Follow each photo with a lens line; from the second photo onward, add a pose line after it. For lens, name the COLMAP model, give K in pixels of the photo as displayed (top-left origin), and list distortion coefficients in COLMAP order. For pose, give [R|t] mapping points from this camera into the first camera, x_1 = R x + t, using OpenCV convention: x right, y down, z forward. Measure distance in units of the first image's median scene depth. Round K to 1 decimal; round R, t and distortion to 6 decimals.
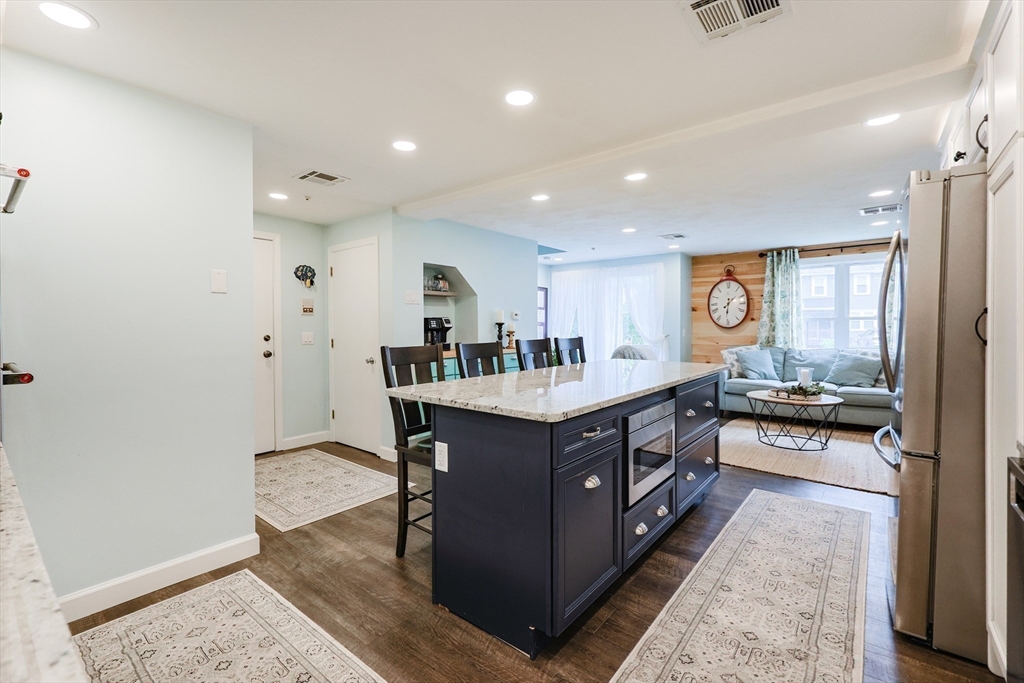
lens RADIAL K [[445.8, 0, 508.9], [0, 445.8, 336.6], [0, 0, 1]] dist [-0.003476, 0.000022]
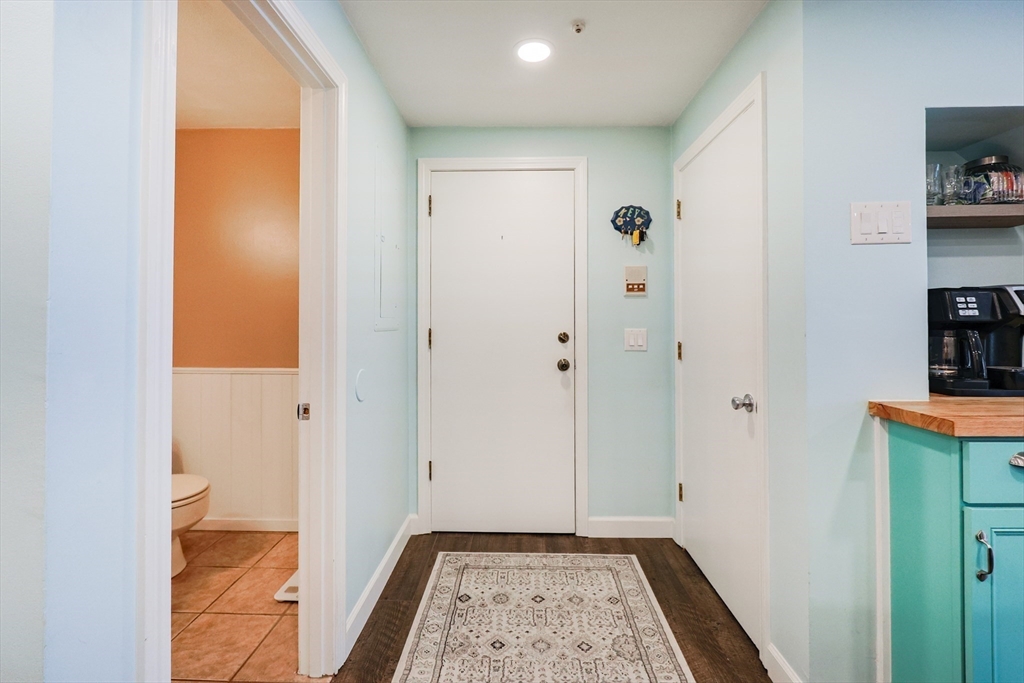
lens RADIAL K [[449.4, 0, 505.9], [0, 449.4, 321.9], [0, 0, 1]] dist [-0.001346, 0.000234]
pose [[0.611390, -0.000852, -0.791329, -0.112607], [-0.018213, 0.999719, -0.015147, -0.006513], [0.791120, 0.023674, 0.611203, 0.527692]]
